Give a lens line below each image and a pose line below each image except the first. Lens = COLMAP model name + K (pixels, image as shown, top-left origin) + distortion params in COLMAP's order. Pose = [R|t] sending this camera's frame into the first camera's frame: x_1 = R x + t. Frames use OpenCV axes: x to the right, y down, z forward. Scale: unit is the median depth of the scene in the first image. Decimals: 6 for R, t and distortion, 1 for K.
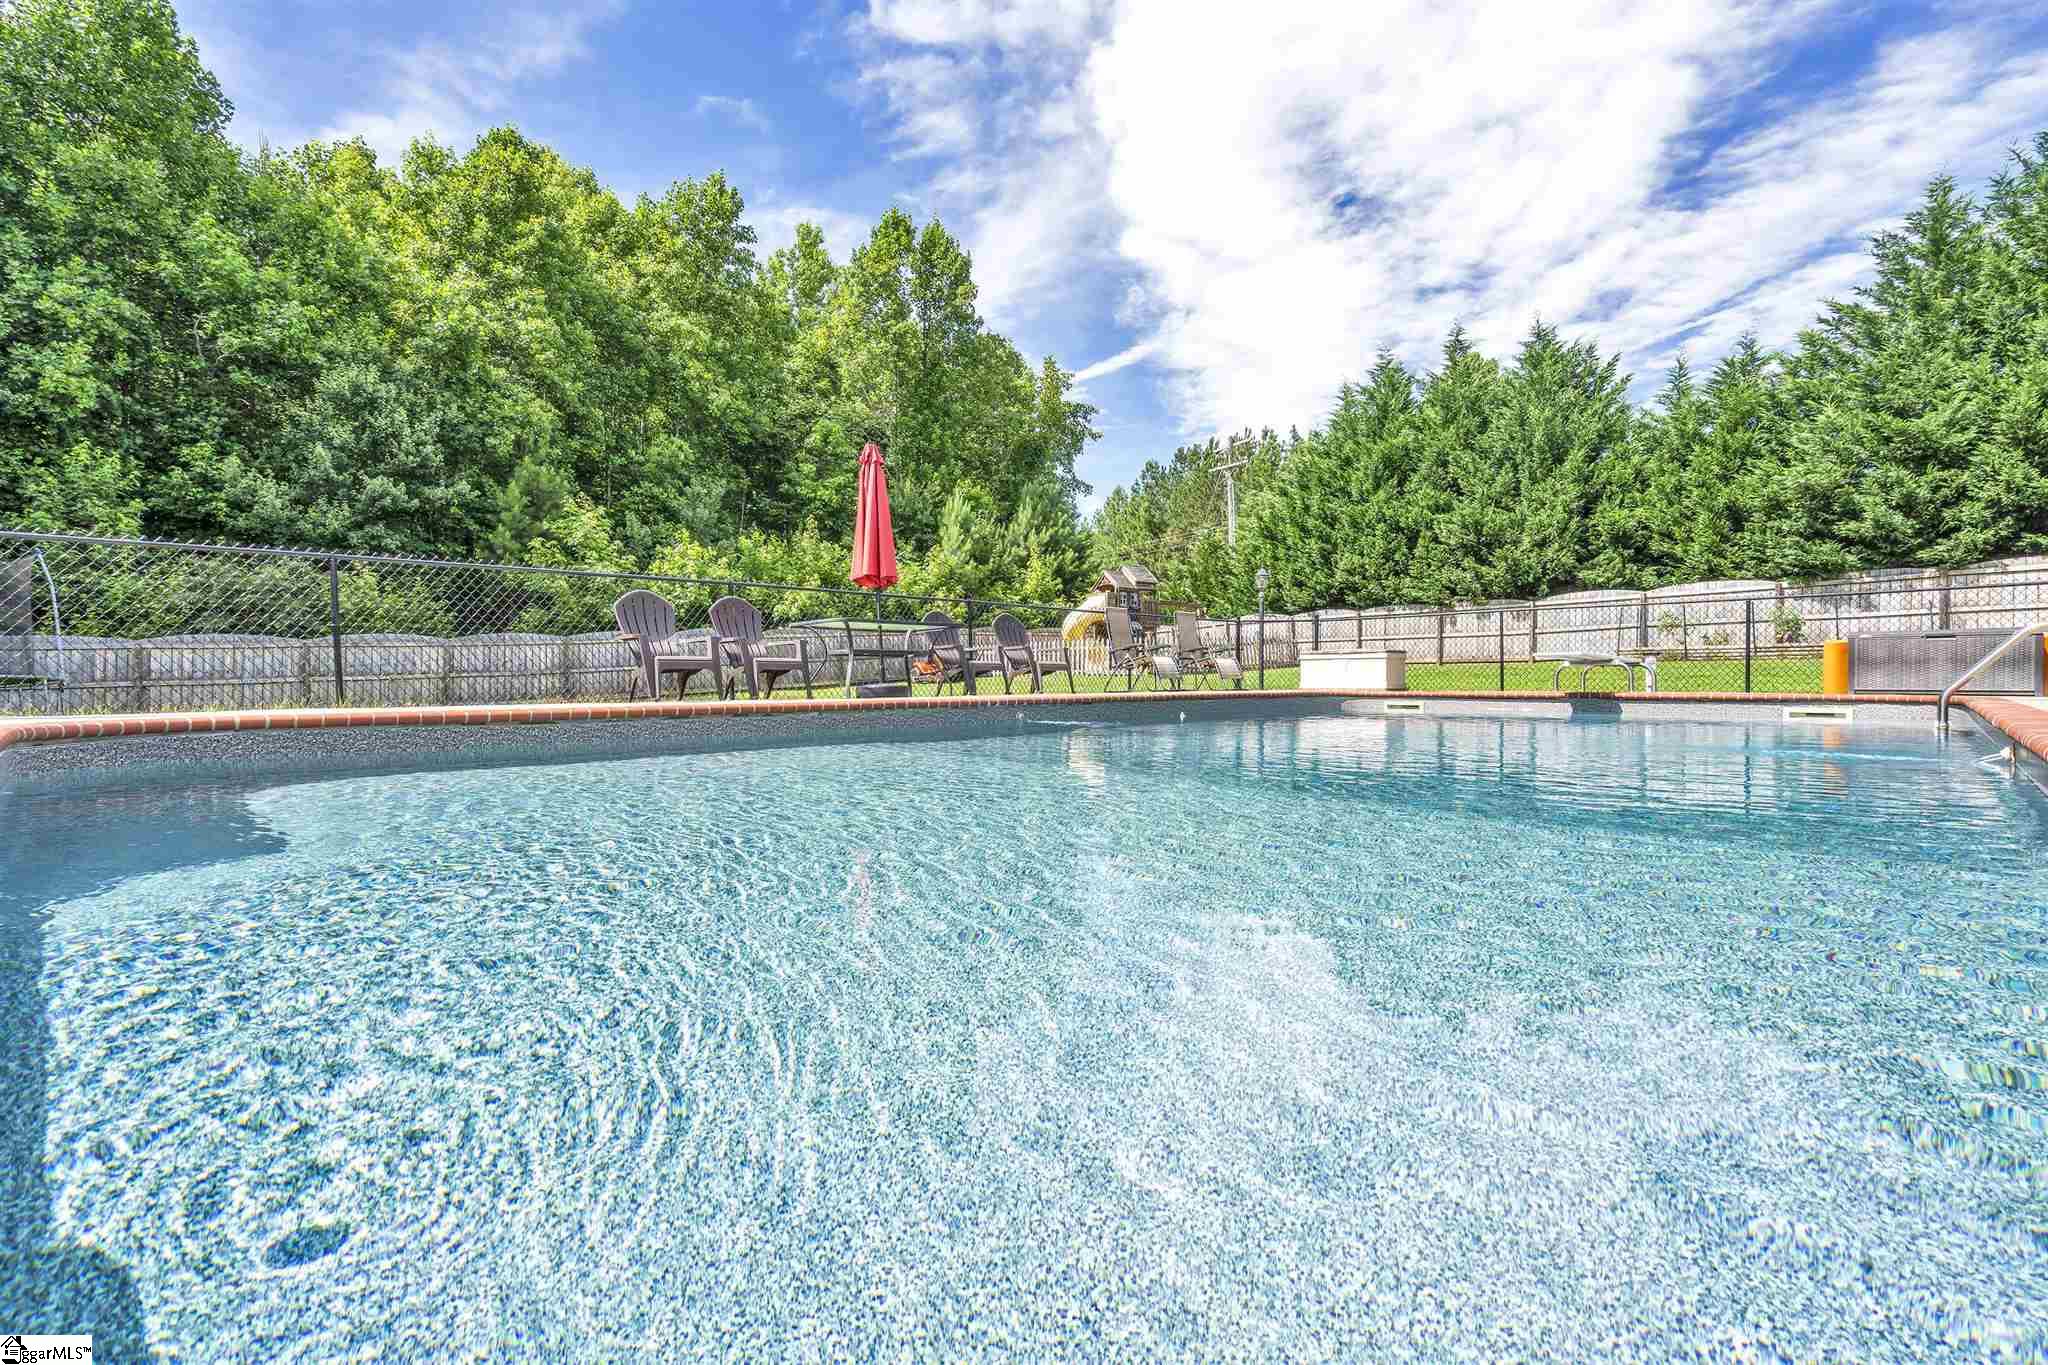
lens RADIAL K [[921.0, 0, 1020.0], [0, 921.0, 690.4], [0, 0, 1]] dist [0.000564, -0.000018]
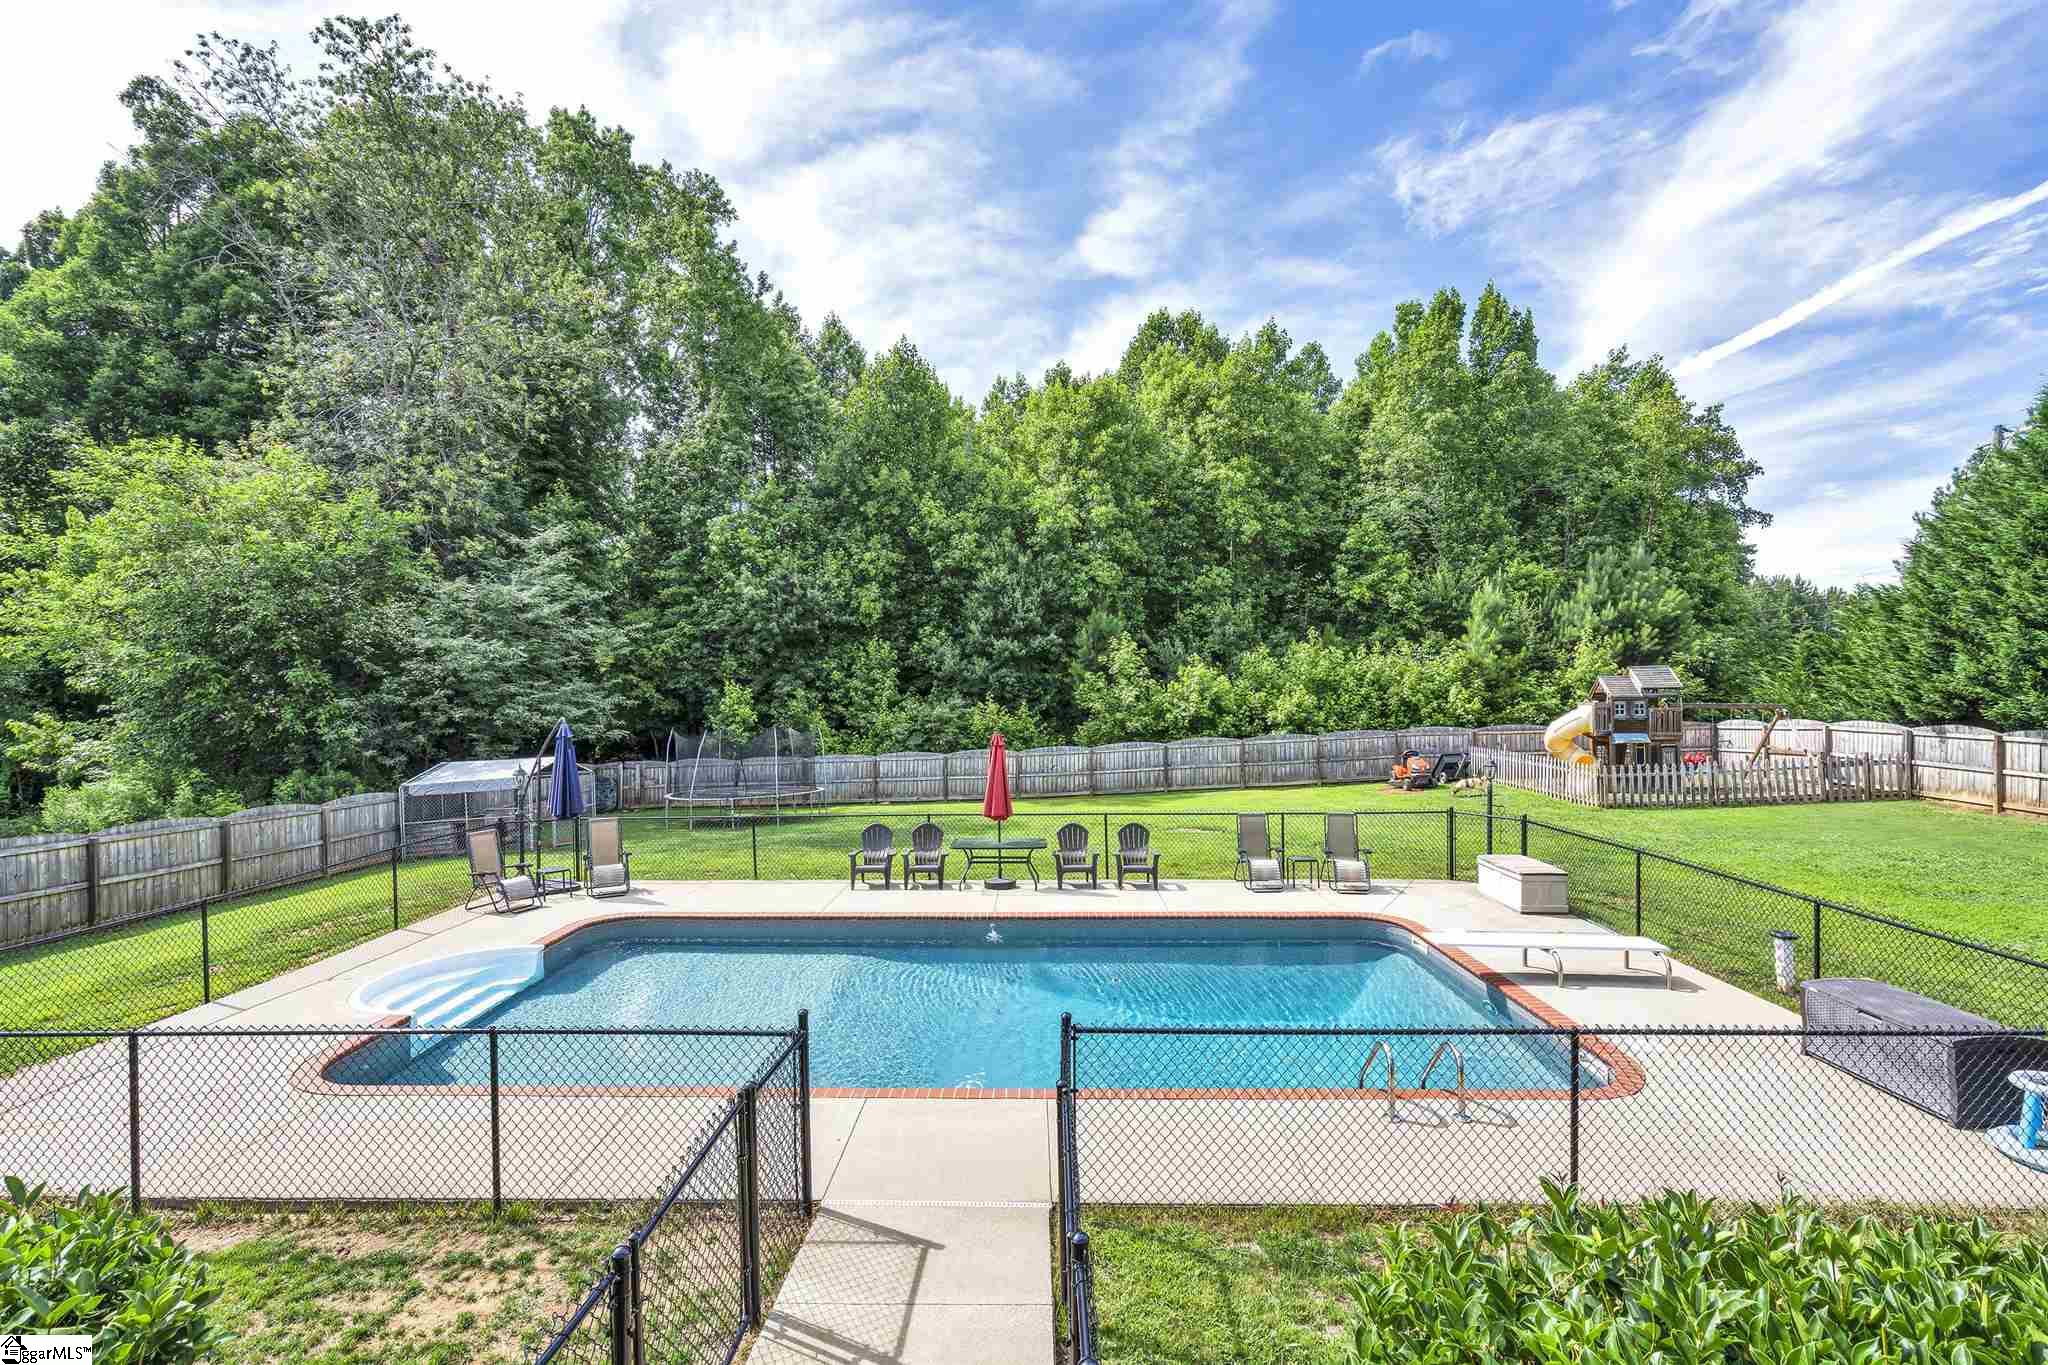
lens RADIAL K [[925.9, 0, 1019.9], [0, 925.9, 681.2], [0, 0, 1]] dist [-0.006007, 0.006857]
pose [[0.687267, -0.006667, -0.726375, 0.436319], [-0.002374, 0.999932, -0.011424, -0.137356], [0.726401, 0.009576, 0.687204, -0.045114]]
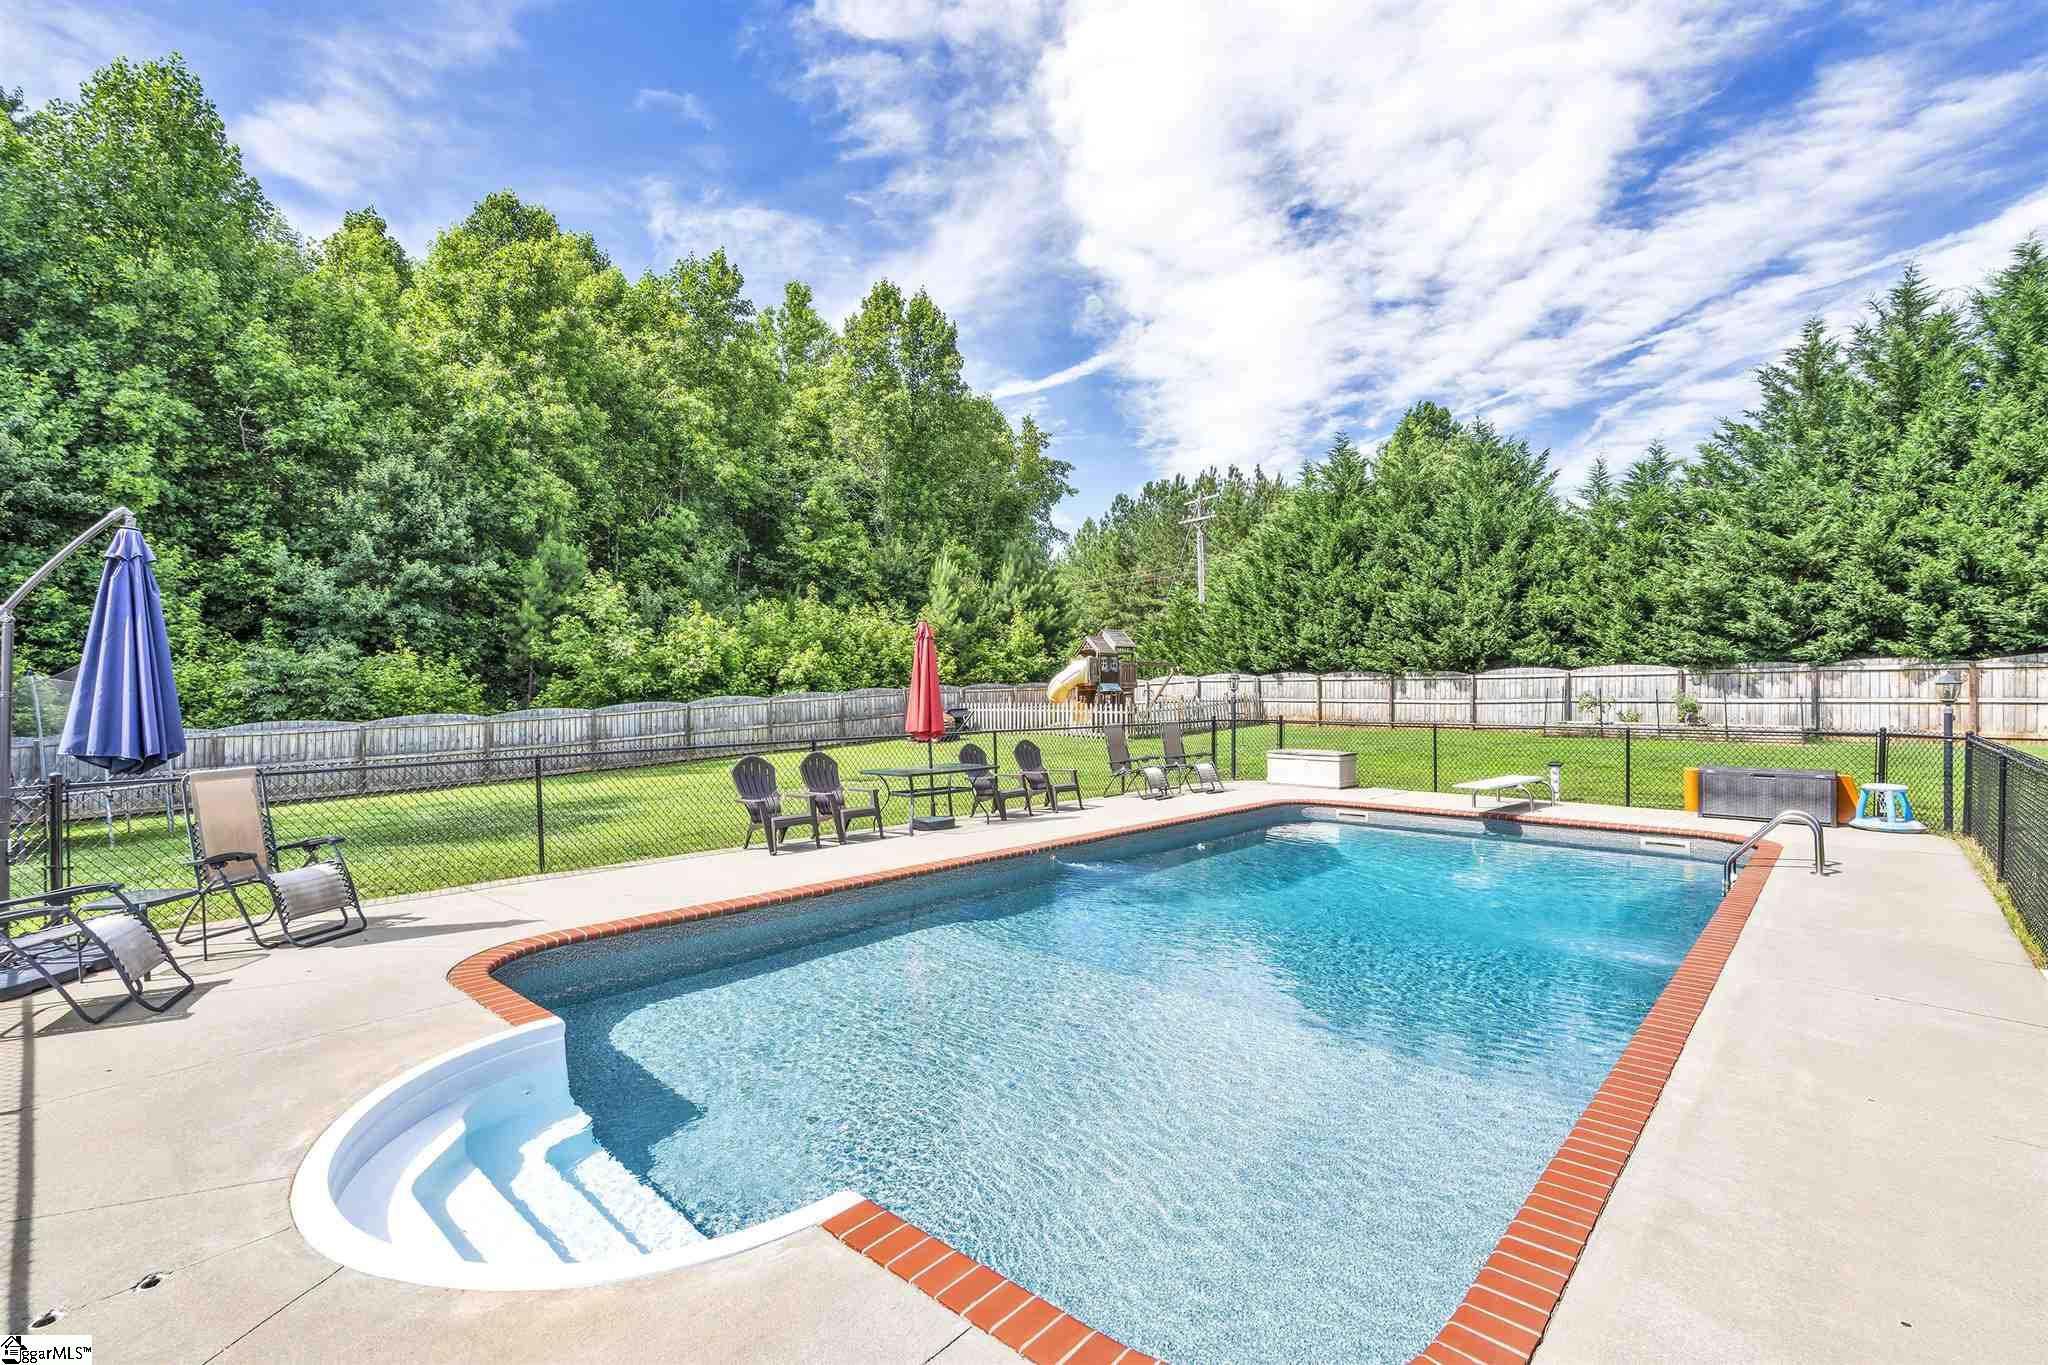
lens RADIAL K [[924.7, 0, 1019.6], [0, 924.7, 692.2], [0, 0, 1]] dist [-0.001366, 0.000888]
pose [[0.999265, -0.000048, 0.038346, -0.034381], [0.000390, 0.999960, -0.008895, -0.066627], [-0.038344, 0.008903, 0.999225, -0.097420]]
